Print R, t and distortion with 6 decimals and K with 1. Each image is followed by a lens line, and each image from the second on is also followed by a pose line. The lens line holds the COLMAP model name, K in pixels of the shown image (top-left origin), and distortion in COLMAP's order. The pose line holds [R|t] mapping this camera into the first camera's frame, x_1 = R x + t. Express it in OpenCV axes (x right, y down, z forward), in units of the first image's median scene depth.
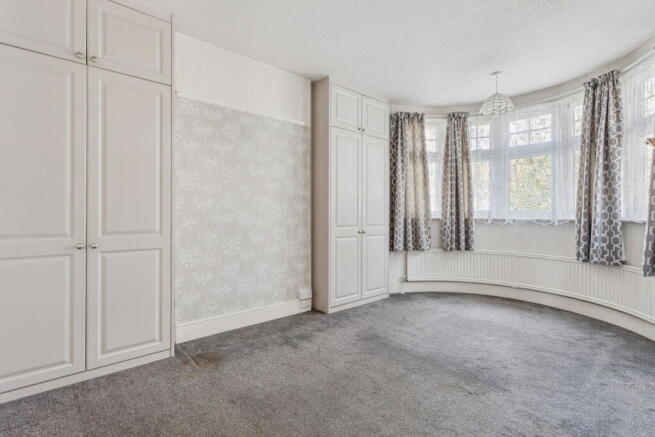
lens RADIAL K [[317.4, 0, 328.1], [0, 317.4, 216.6], [0, 0, 1]] dist [0.005980, 0.002107]
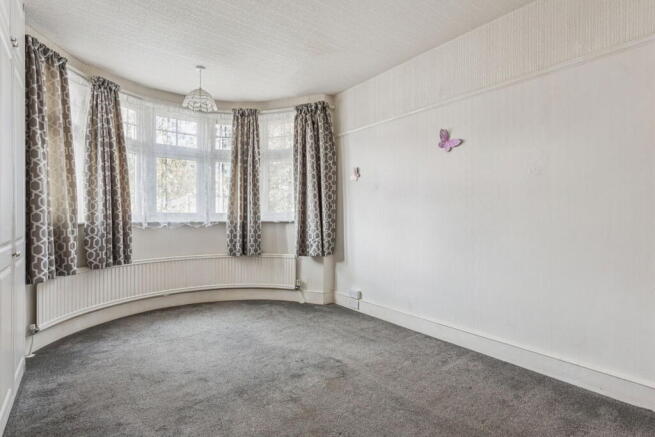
lens RADIAL K [[317.4, 0, 328.1], [0, 317.4, 217.7], [0, 0, 1]] dist [0.005980, 0.002107]
pose [[0.096381, -0.001989, 0.995343, -0.334656], [0.015536, 0.999879, 0.000494, 0.001448], [-0.995223, 0.015416, 0.096400, 0.482250]]
